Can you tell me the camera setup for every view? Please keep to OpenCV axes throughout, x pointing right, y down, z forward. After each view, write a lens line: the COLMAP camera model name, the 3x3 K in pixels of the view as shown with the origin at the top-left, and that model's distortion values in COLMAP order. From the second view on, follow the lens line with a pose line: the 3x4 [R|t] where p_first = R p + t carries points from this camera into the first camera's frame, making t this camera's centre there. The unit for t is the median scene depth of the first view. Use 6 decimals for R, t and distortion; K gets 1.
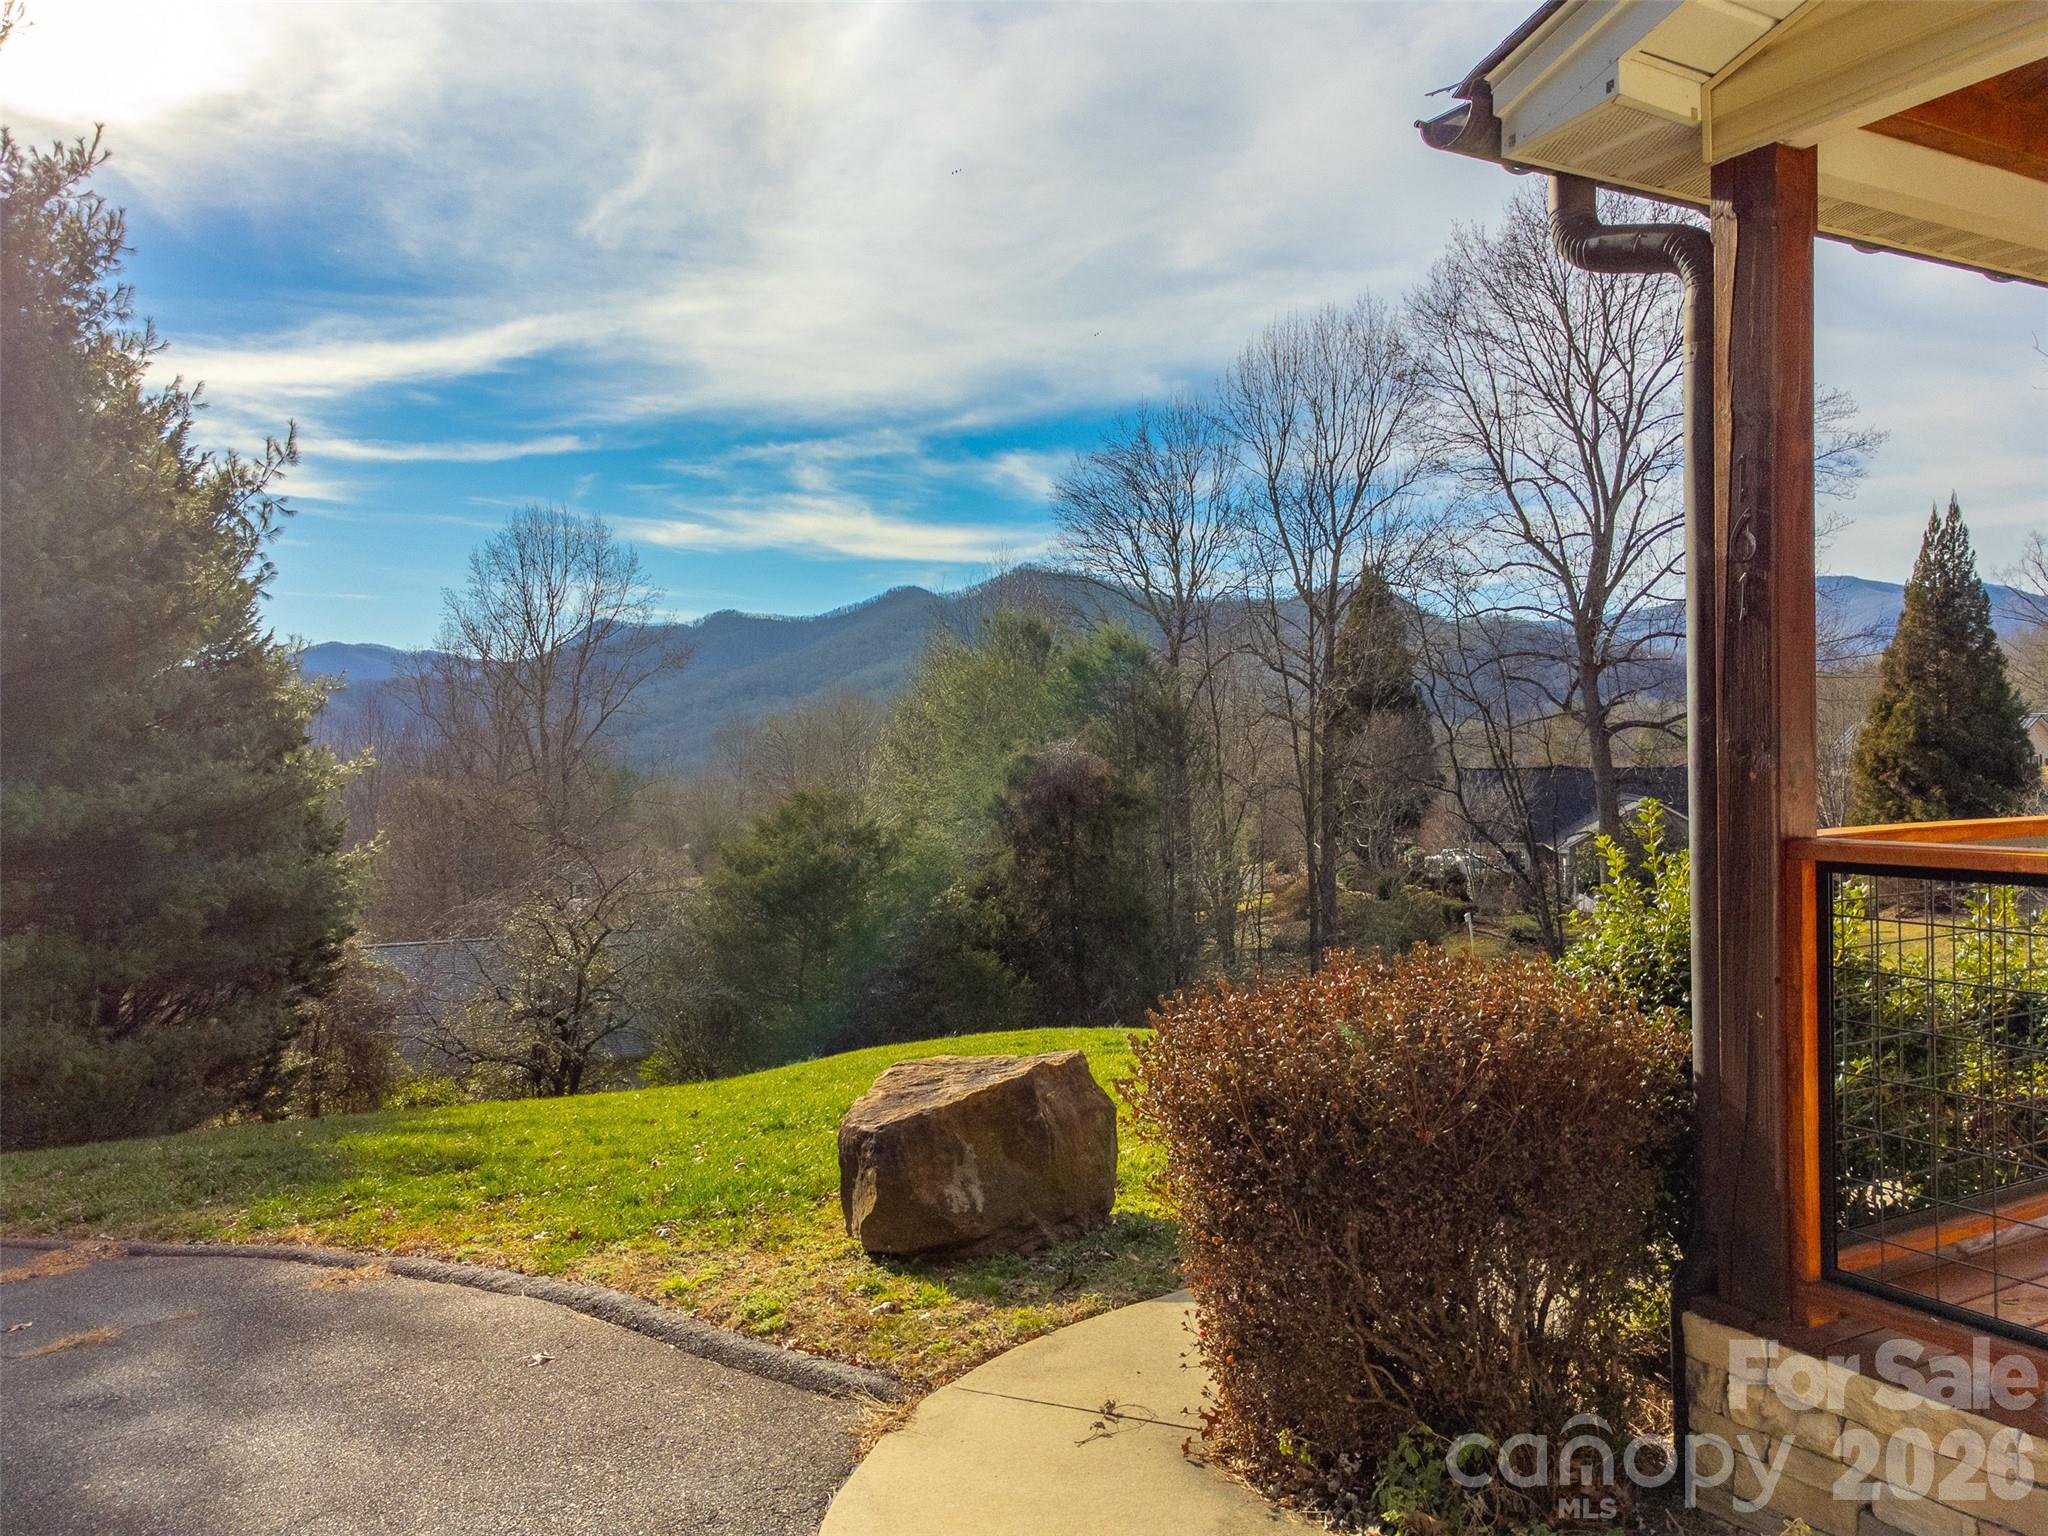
lens RADIAL K [[1544.8, 0, 1024.2], [0, 1544.8, 756.0], [0, 0, 1]] dist [0.033072, -0.003105]
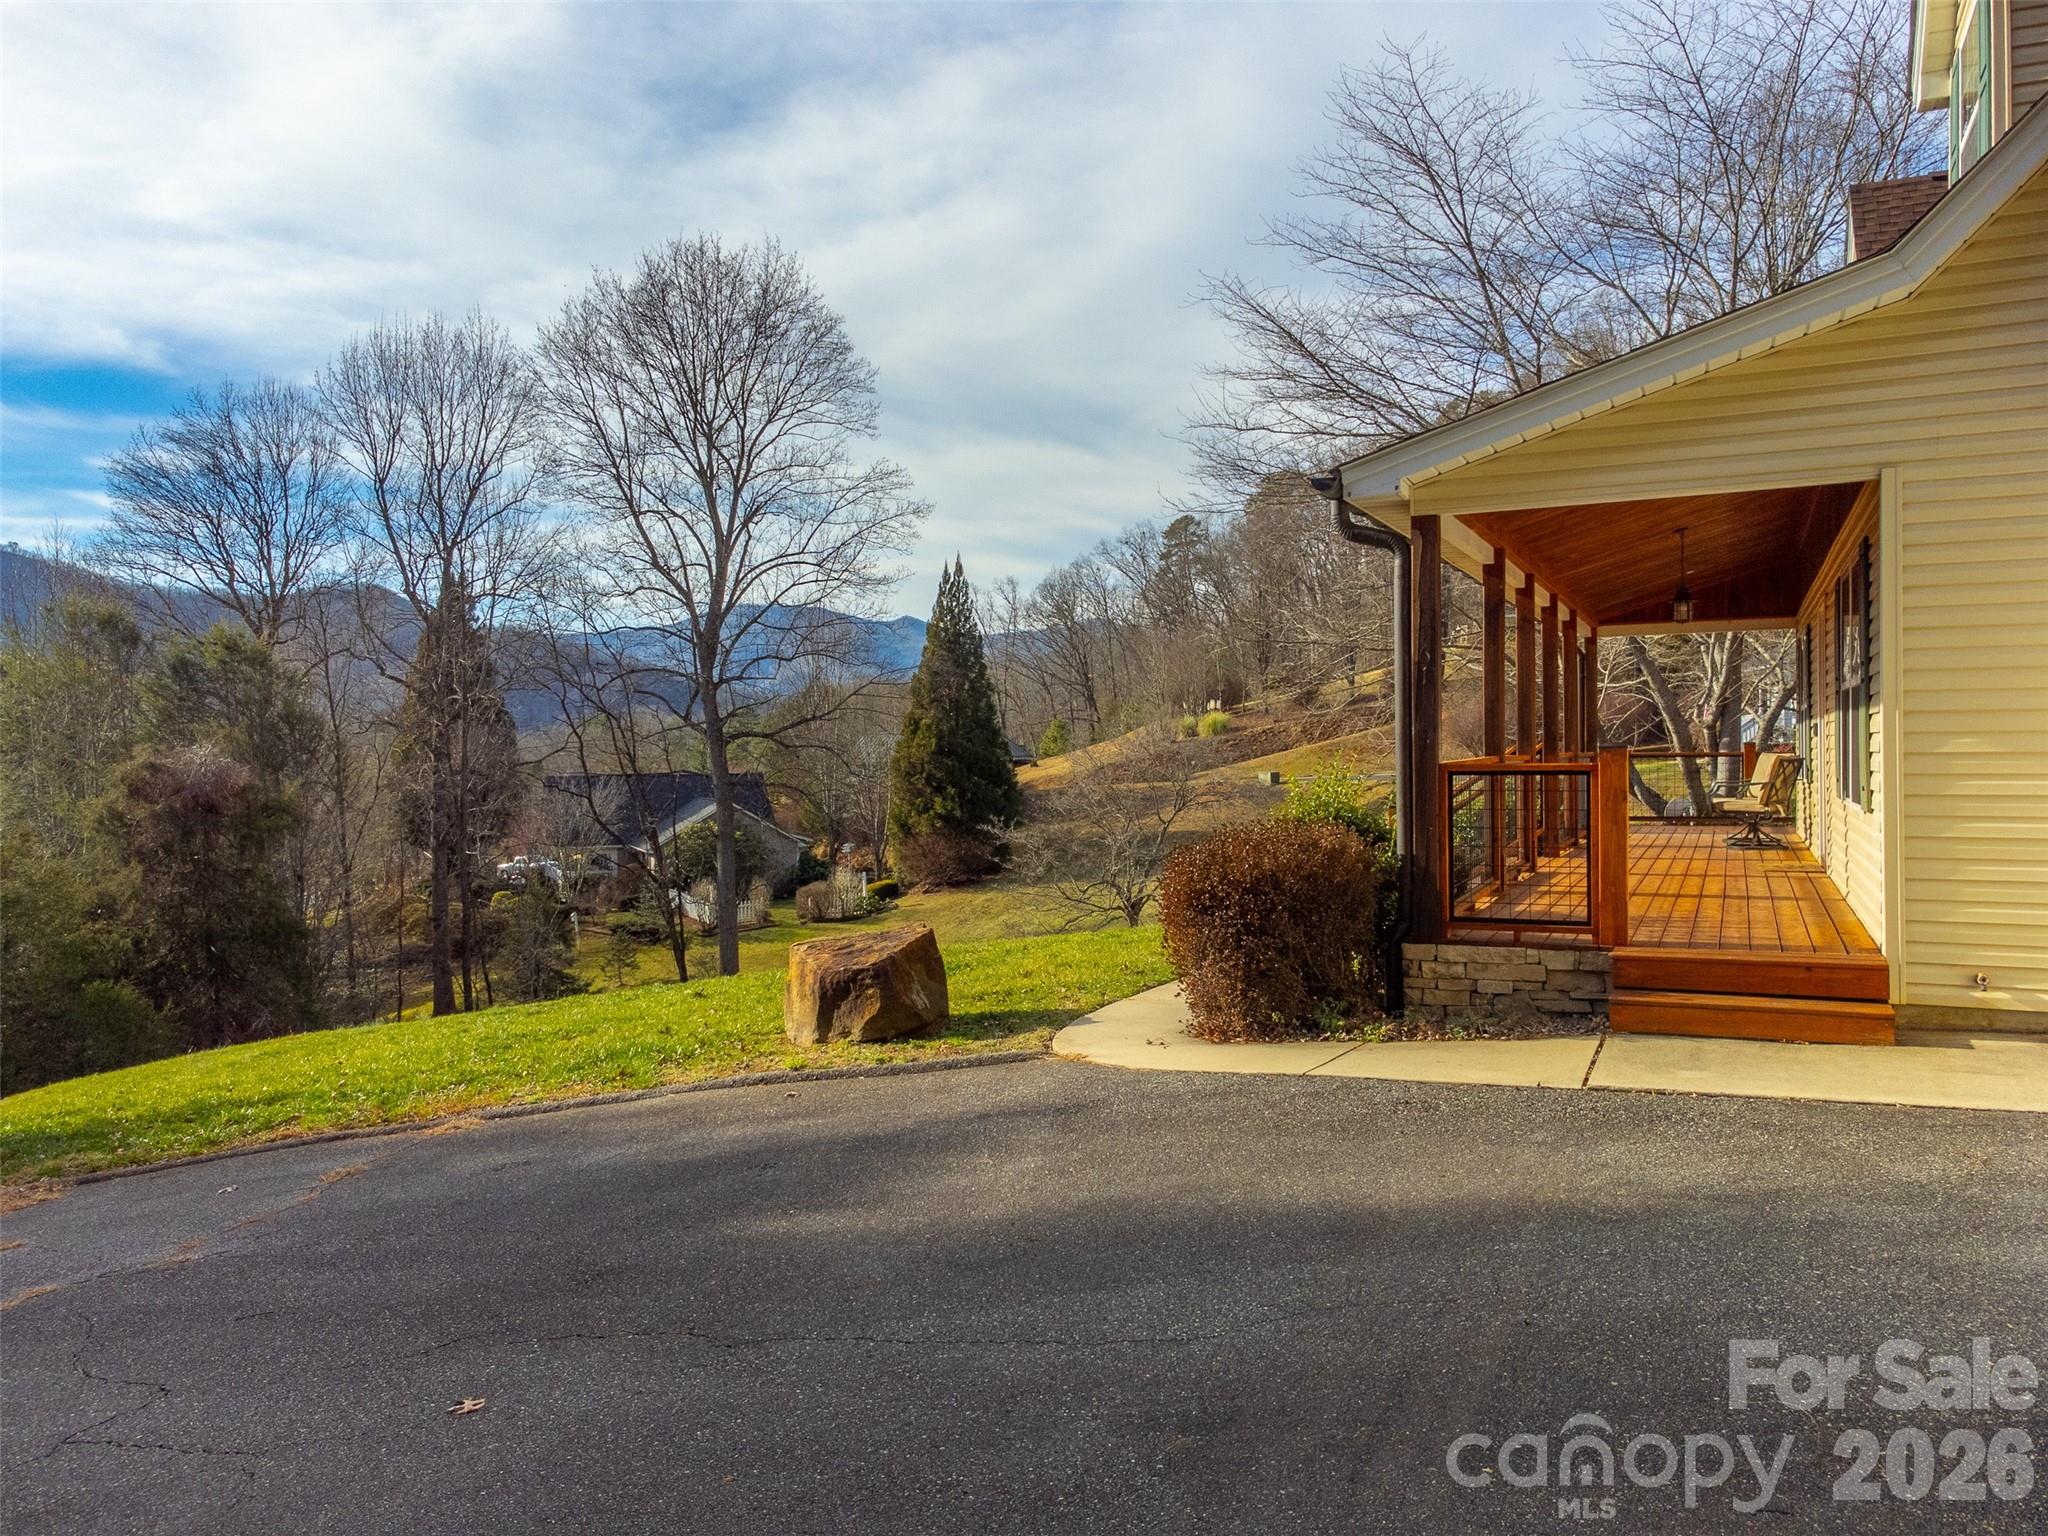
lens RADIAL K [[1531.3, 0, 1024.0], [0, 1531.3, 768.0], [0, 0, 1]] dist [0.094479, -0.156886]
pose [[0.815287, -0.004887, 0.579037, -0.093867], [0.004559, 0.999988, 0.002019, 0.002813], [-0.579040, 0.000994, 0.815299, -0.044747]]
